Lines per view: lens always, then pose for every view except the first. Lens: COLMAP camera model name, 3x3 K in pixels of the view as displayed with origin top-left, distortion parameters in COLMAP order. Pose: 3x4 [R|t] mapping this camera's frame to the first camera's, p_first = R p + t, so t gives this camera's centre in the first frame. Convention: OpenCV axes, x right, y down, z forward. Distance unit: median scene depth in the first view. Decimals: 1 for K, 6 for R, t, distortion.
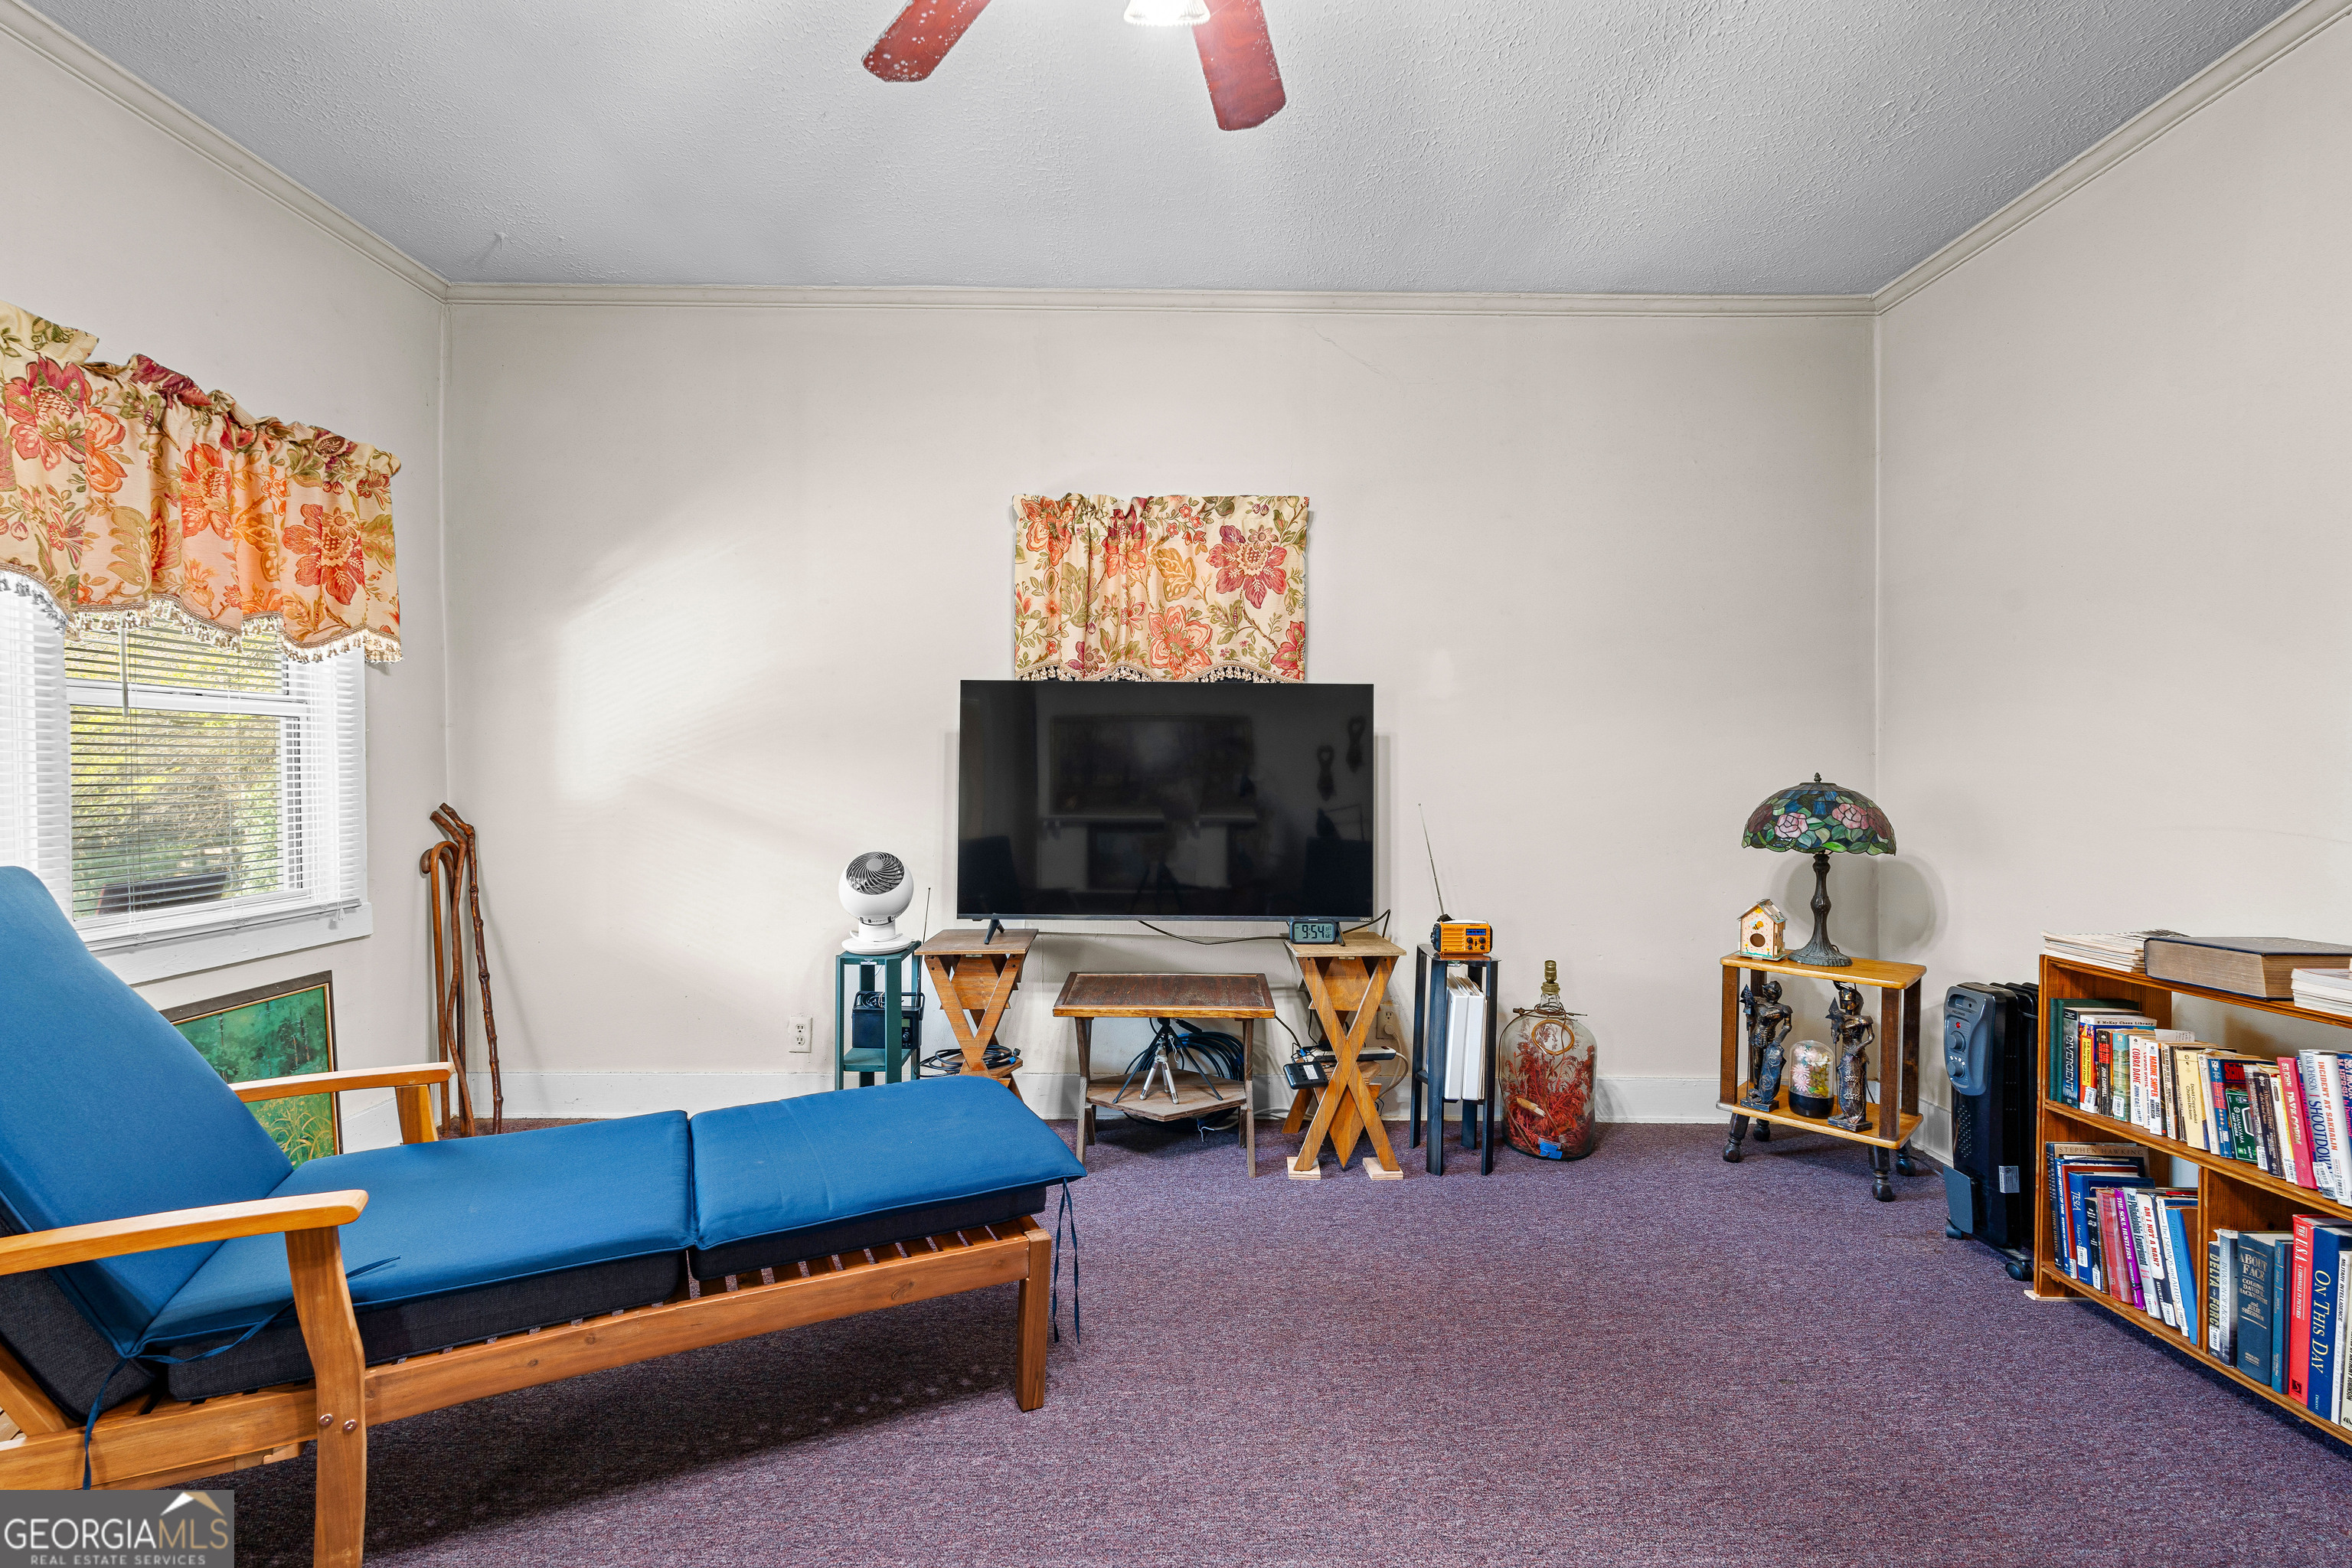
lens RADIAL K [[1021.7, 0, 1176.0], [0, 1021.7, 784.0], [0, 0, 1]] dist [-0.003708, -0.000317]
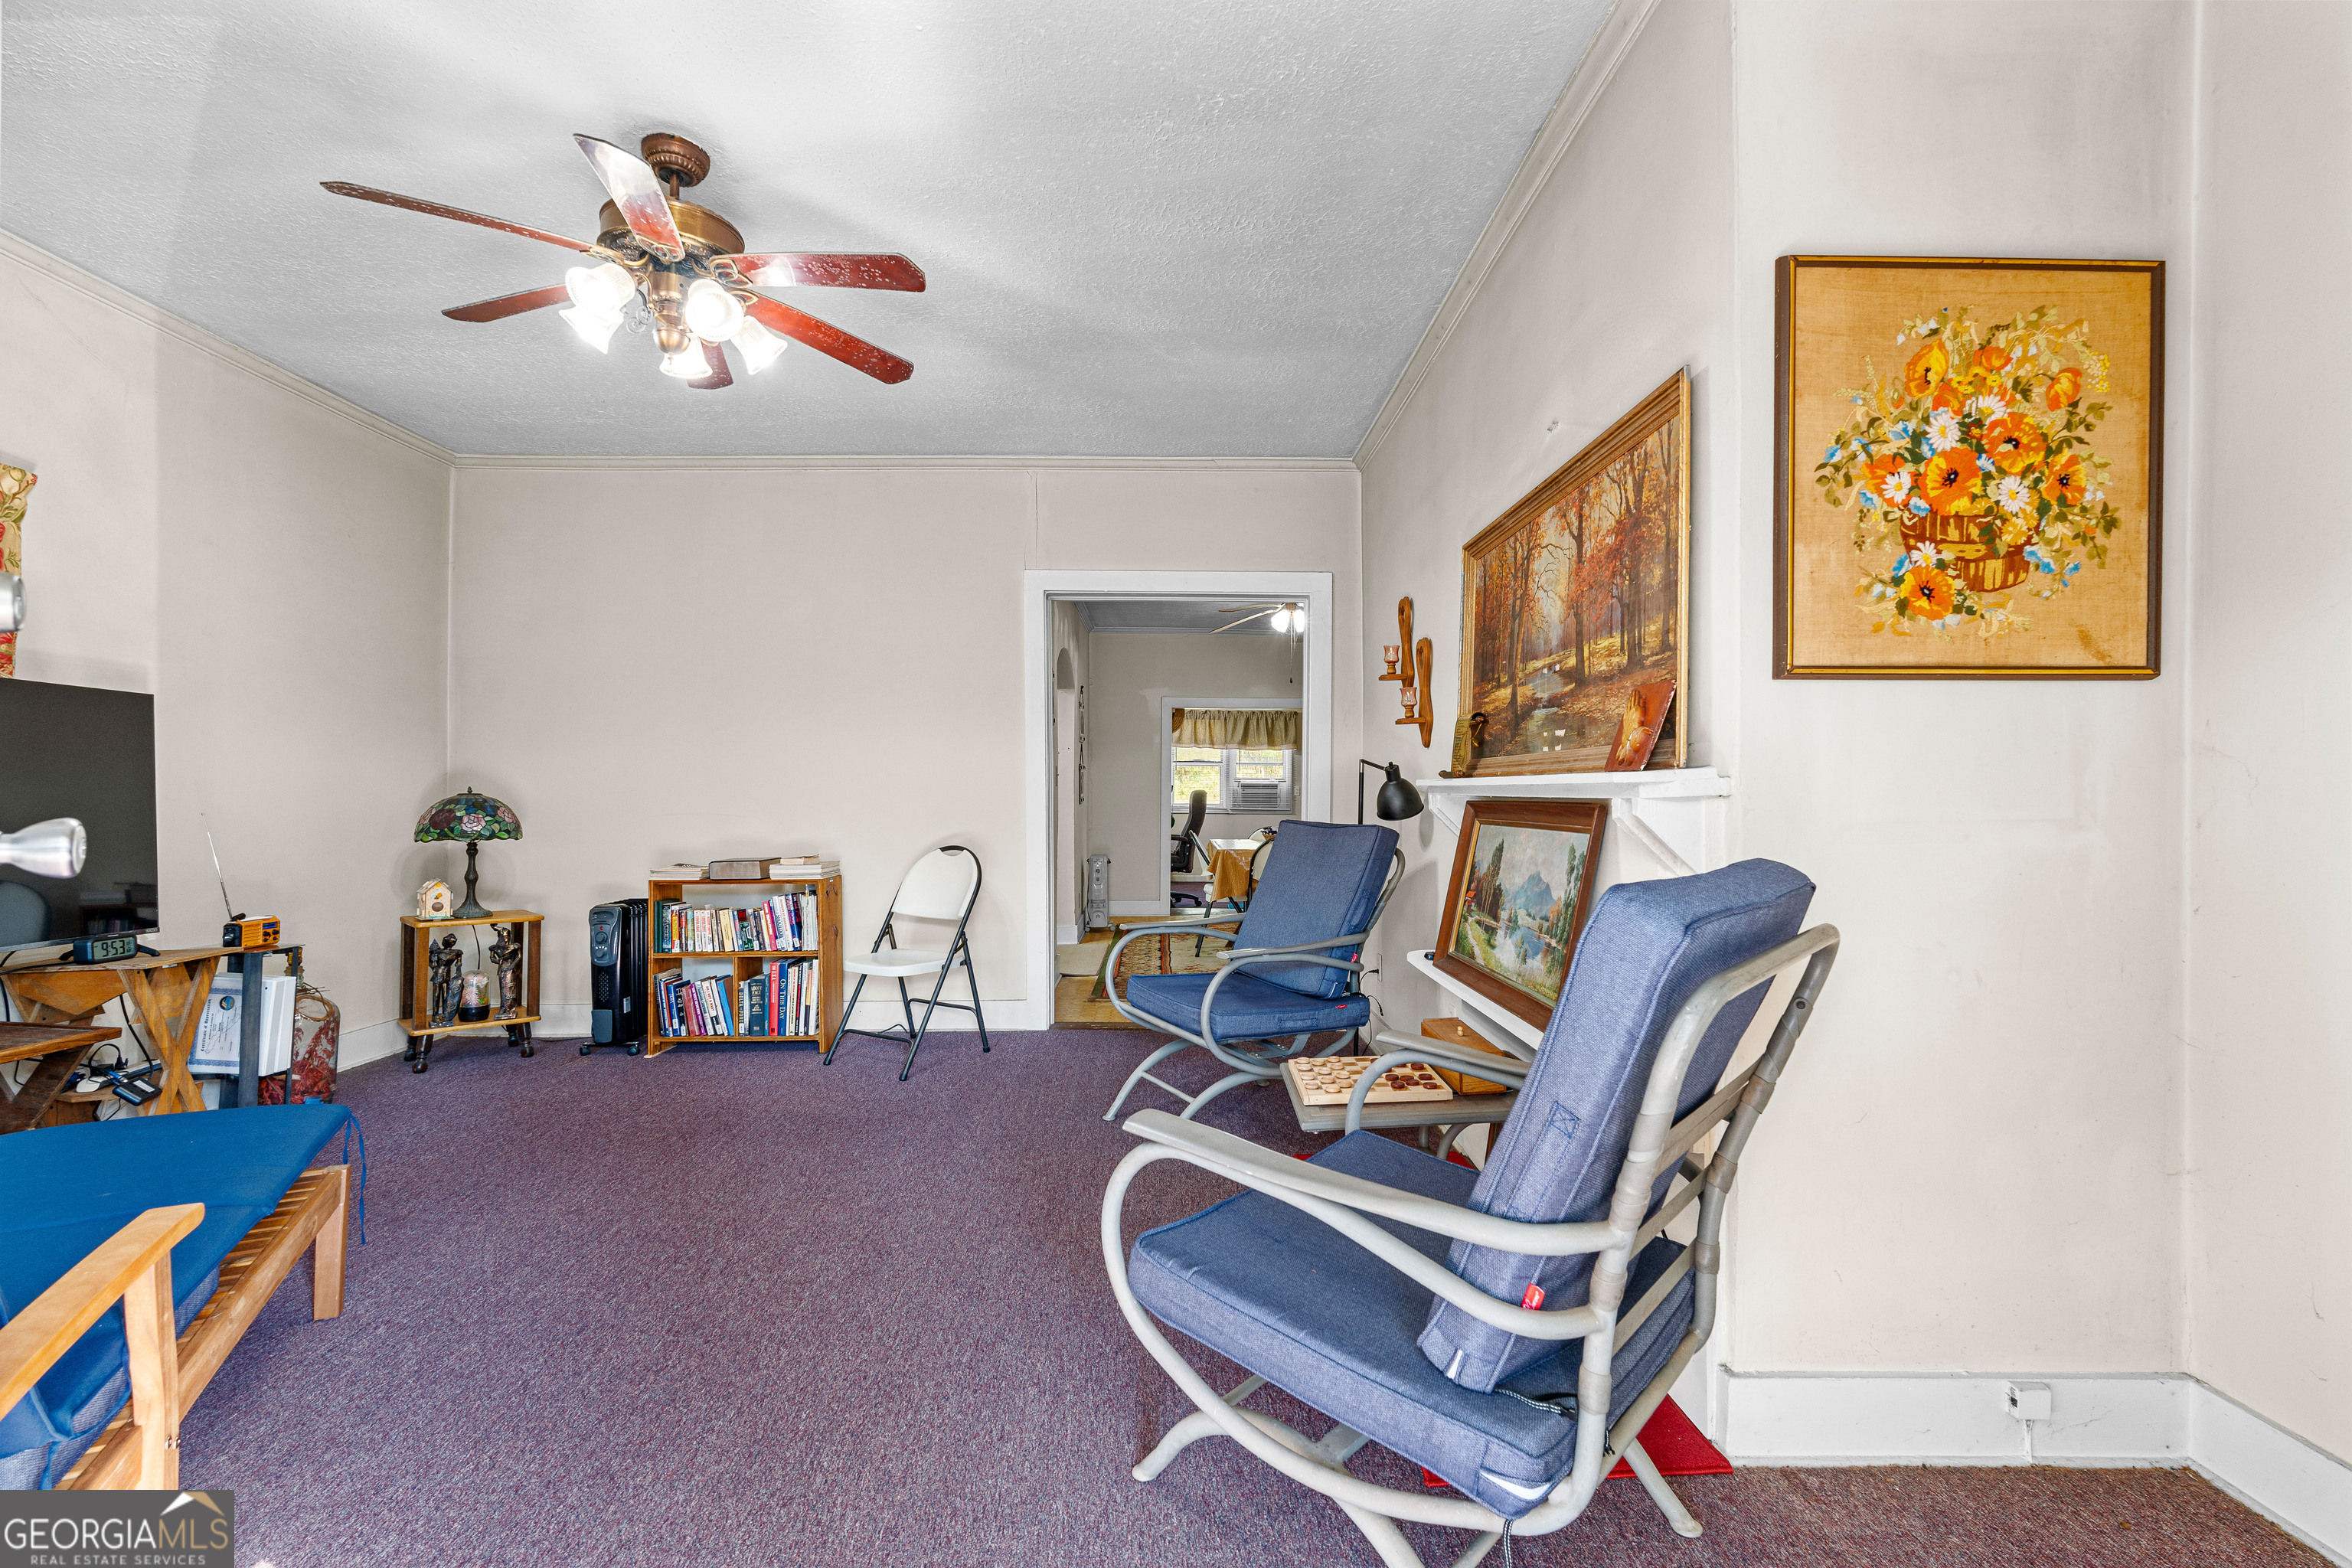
lens RADIAL K [[1021.7, 0, 1176.0], [0, 1021.7, 784.0], [0, 0, 1]] dist [-0.003708, -0.000317]
pose [[-0.014149, 0.010297, 0.999847, -0.836682], [0.008675, 0.999911, -0.010175, 0.008947], [-0.999862, 0.008530, -0.014237, 0.015335]]
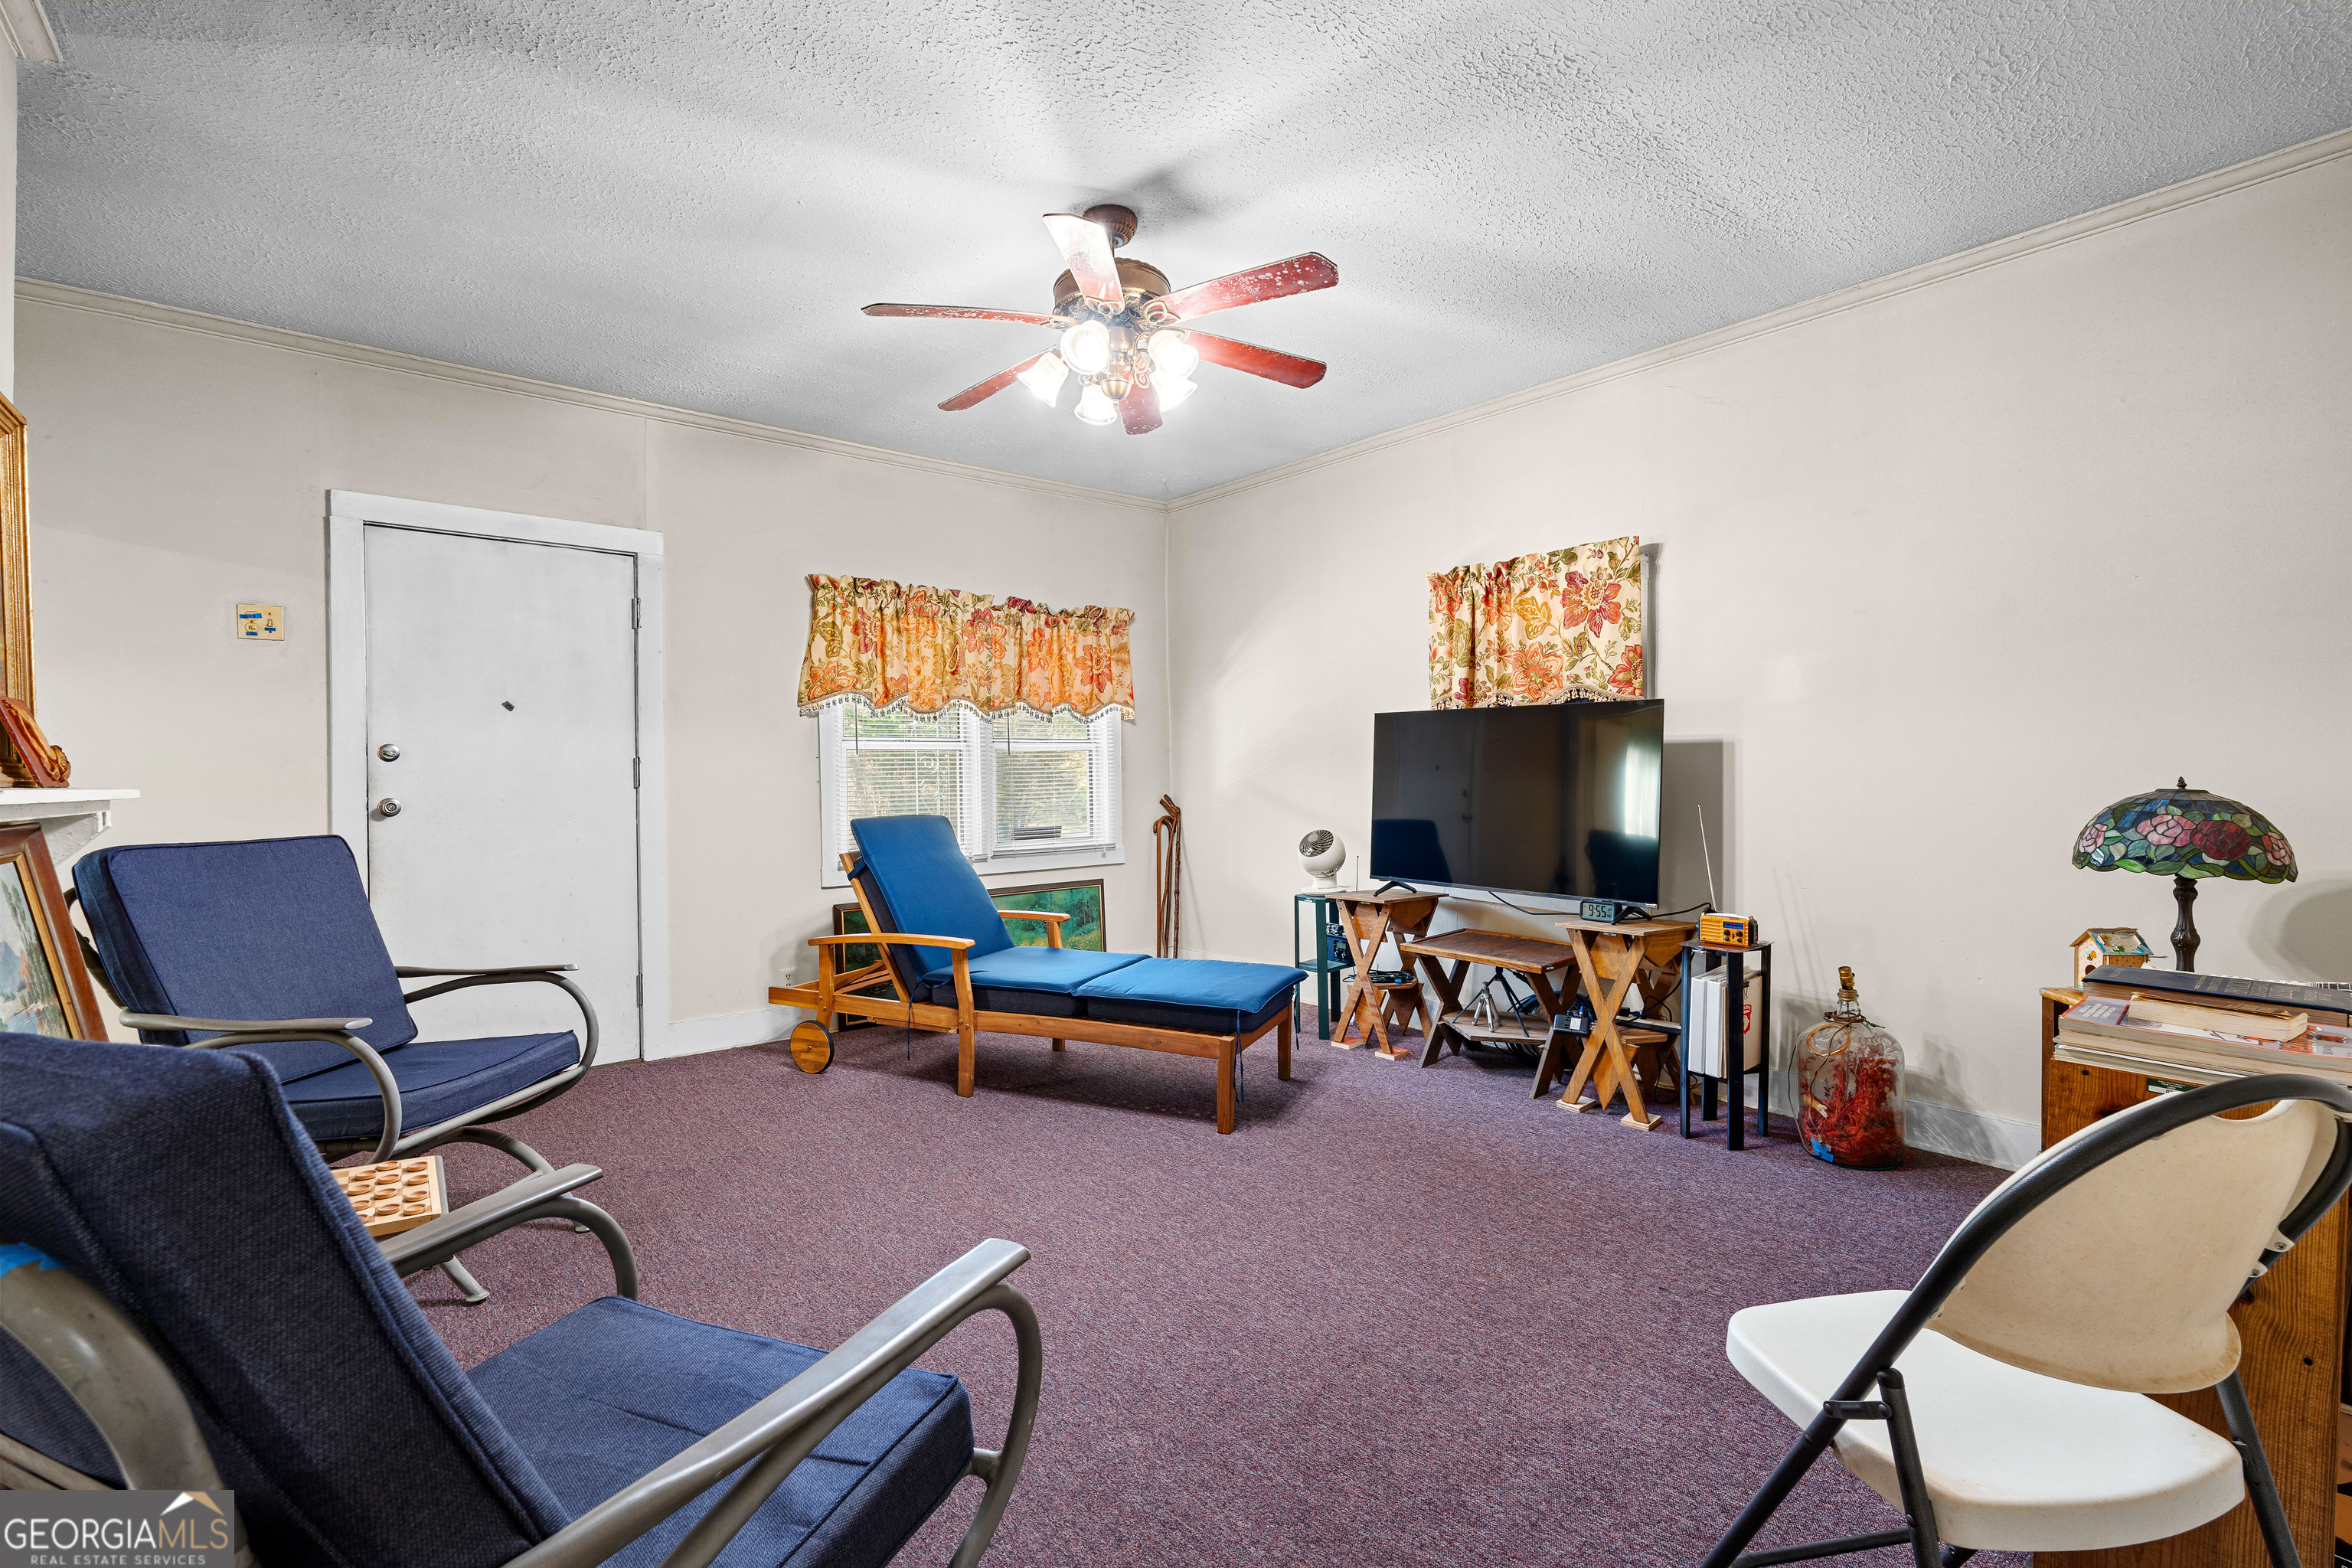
lens RADIAL K [[1024.3, 0, 1208.7], [0, 1024.3, 784.0], [0, 0, 1]] dist [0.001691, -0.000067]
pose [[0.652236, 0.004348, -0.758004, 0.743085], [-0.002055, 0.999990, 0.003969, -0.007132], [0.758014, -0.001031, 0.652238, -0.121552]]
